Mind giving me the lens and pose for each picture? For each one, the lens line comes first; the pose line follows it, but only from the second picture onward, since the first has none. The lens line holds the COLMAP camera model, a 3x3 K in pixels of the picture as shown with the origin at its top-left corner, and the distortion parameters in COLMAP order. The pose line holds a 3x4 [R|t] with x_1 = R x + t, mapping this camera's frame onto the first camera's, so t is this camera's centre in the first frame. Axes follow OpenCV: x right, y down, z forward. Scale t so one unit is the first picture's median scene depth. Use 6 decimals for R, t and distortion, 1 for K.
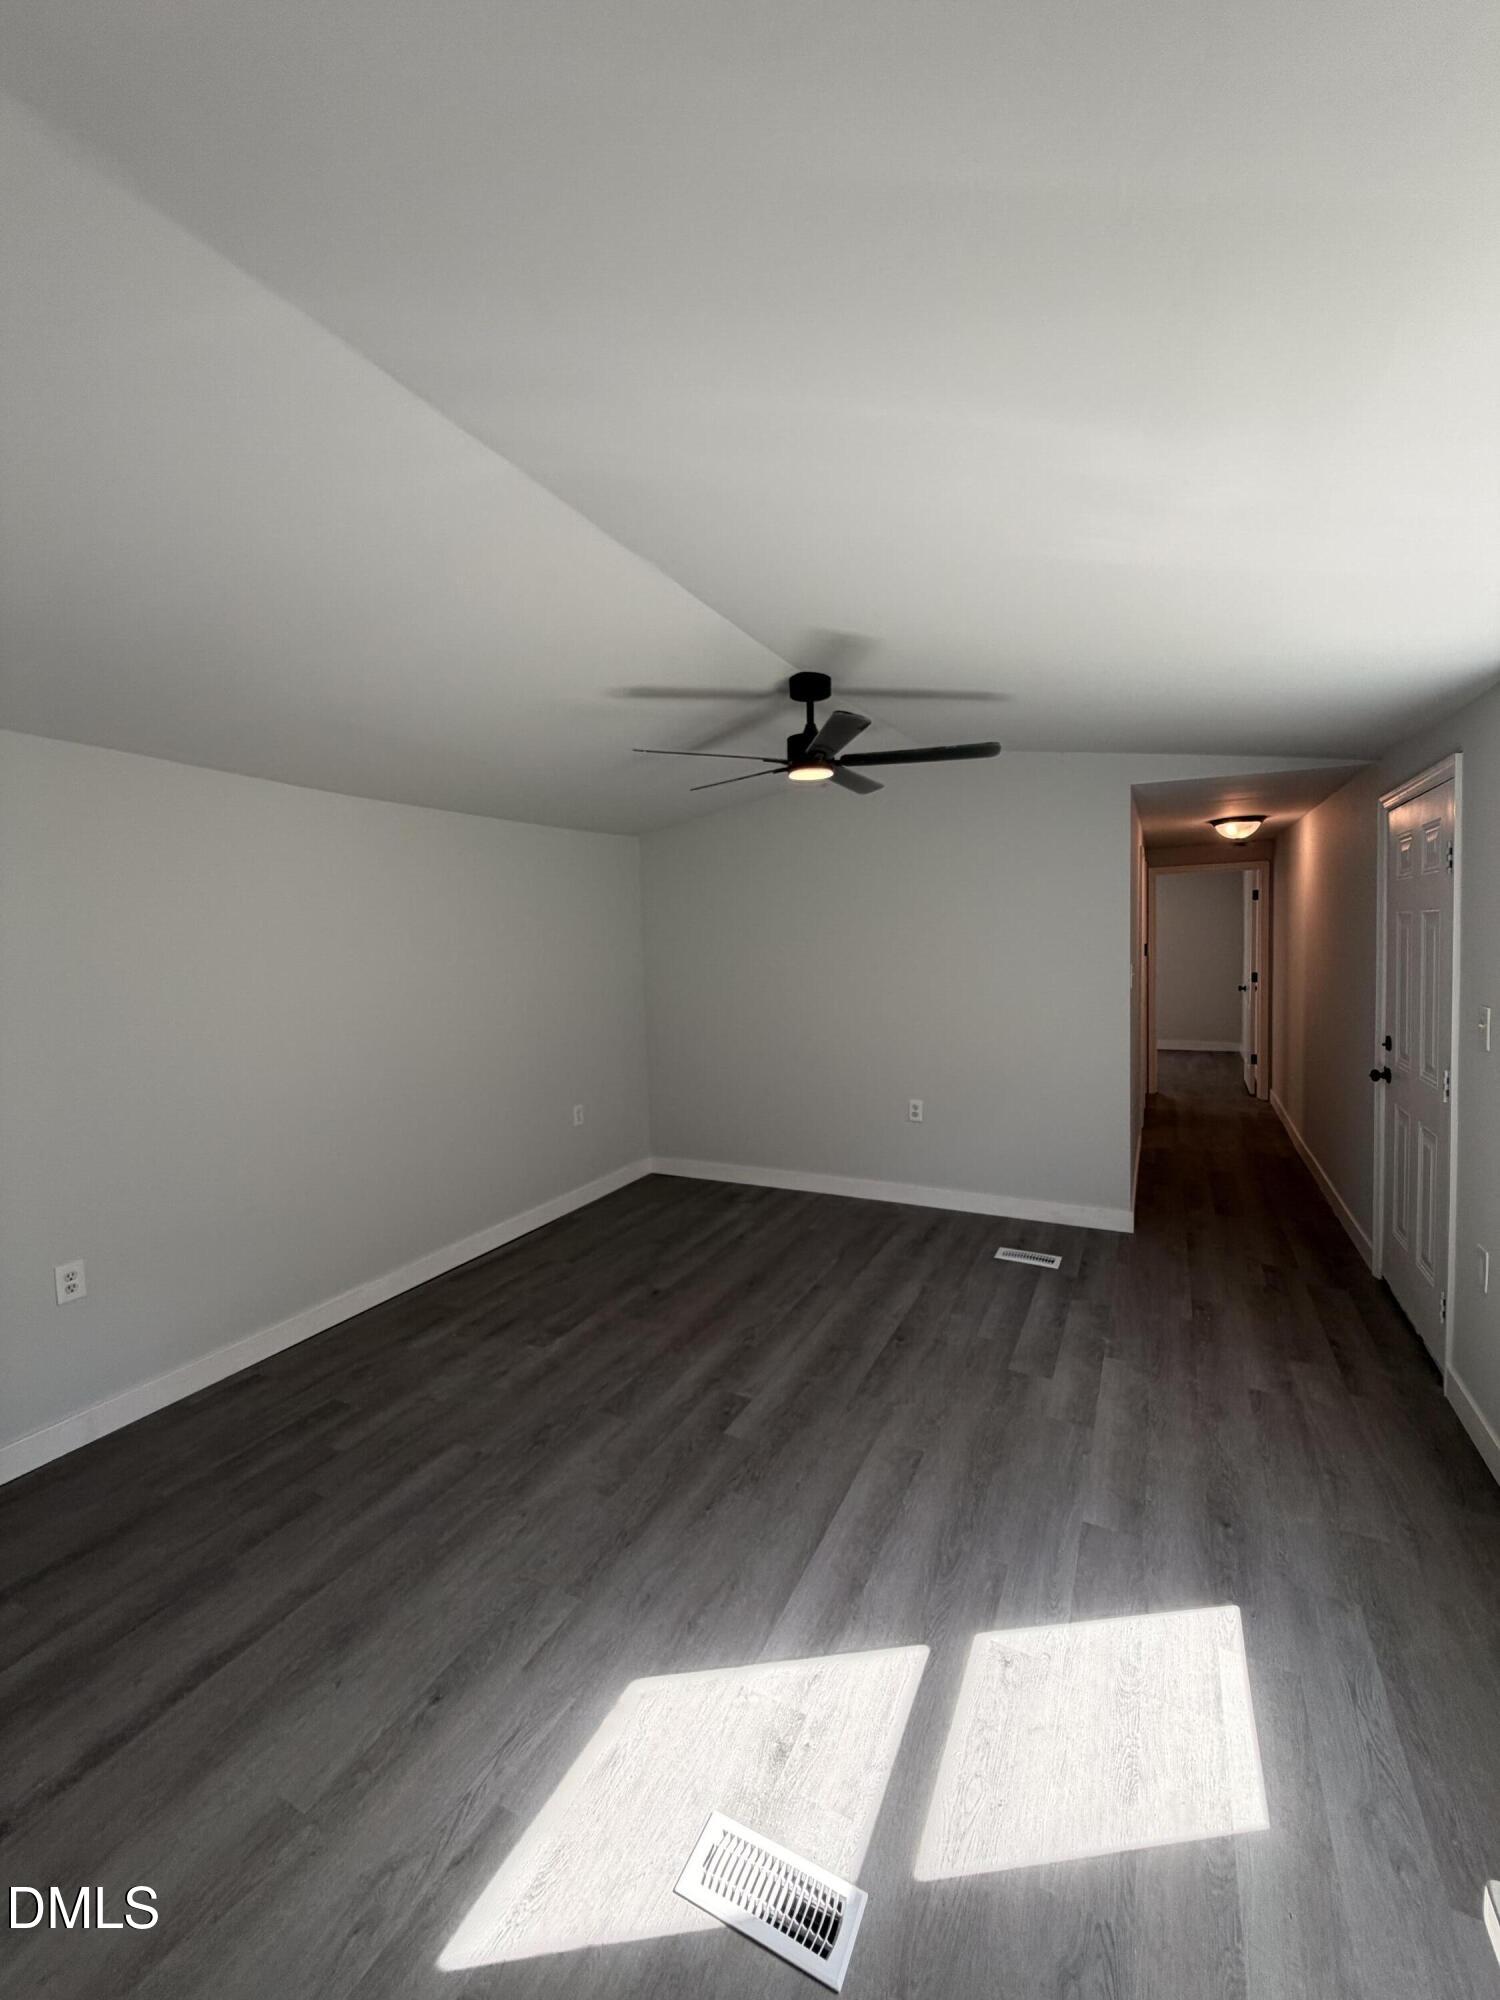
lens RADIAL K [[800.2, 0, 747.8], [0, 800.2, 990.6], [0, 0, 1]] dist [0.007755, -0.000664]
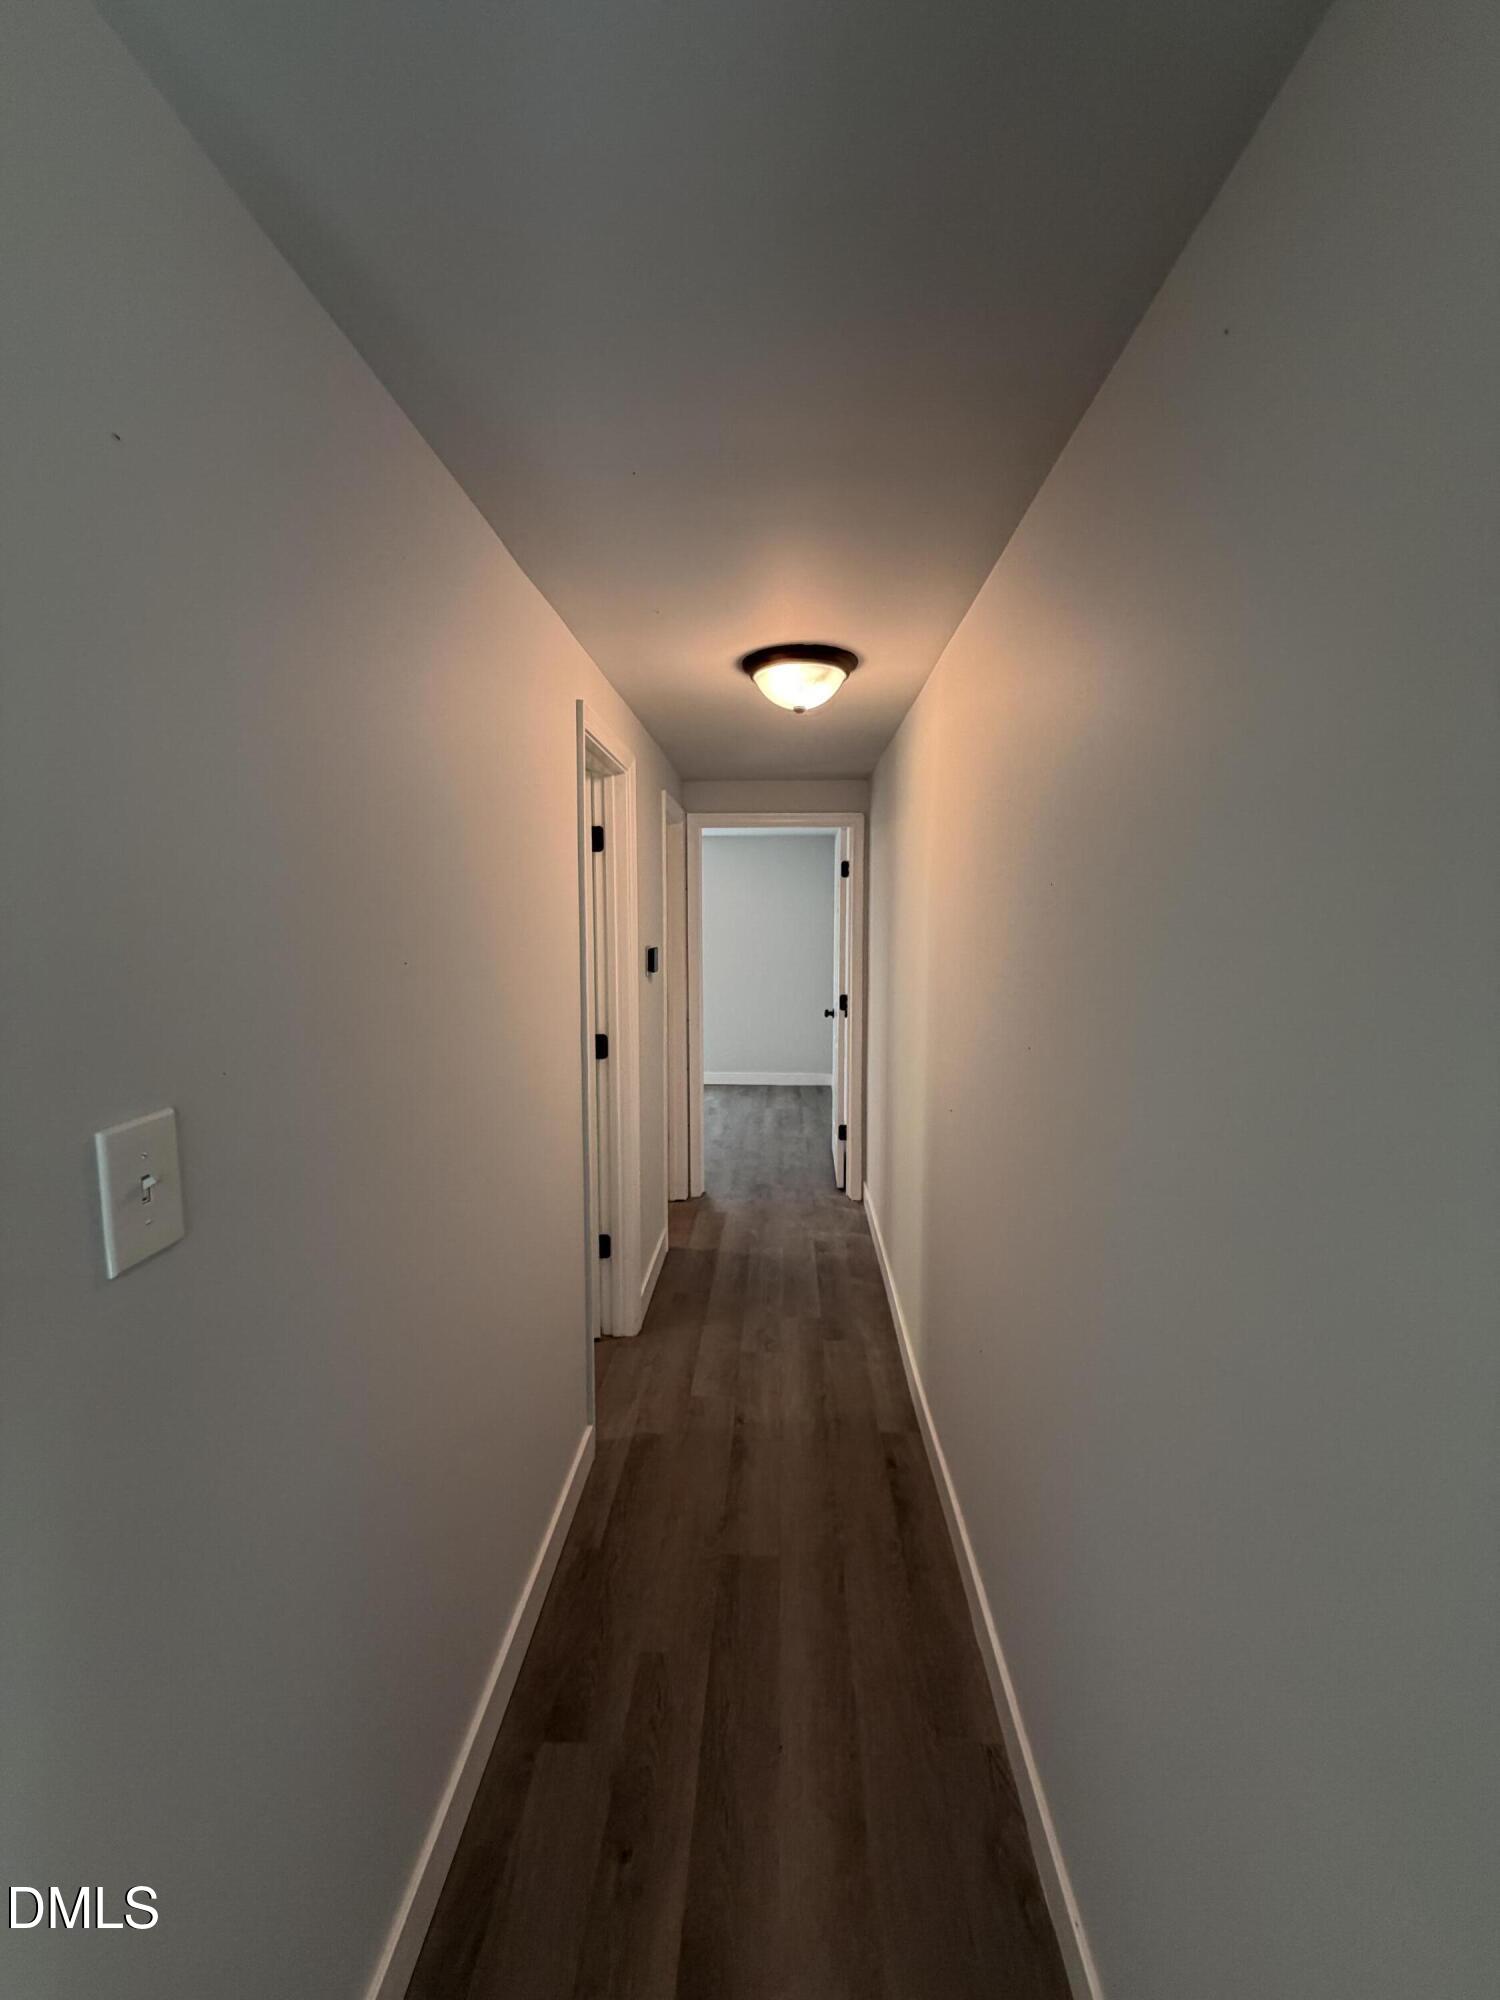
lens RADIAL K [[800.2, 0, 747.8], [0, 800.2, 990.6], [0, 0, 1]] dist [0.007755, -0.000664]
pose [[0.910314, -0.008471, 0.413831, 0.308410], [-0.002460, 0.999662, 0.025875, -0.041658], [-0.413911, -0.024573, 0.909986, 0.468823]]
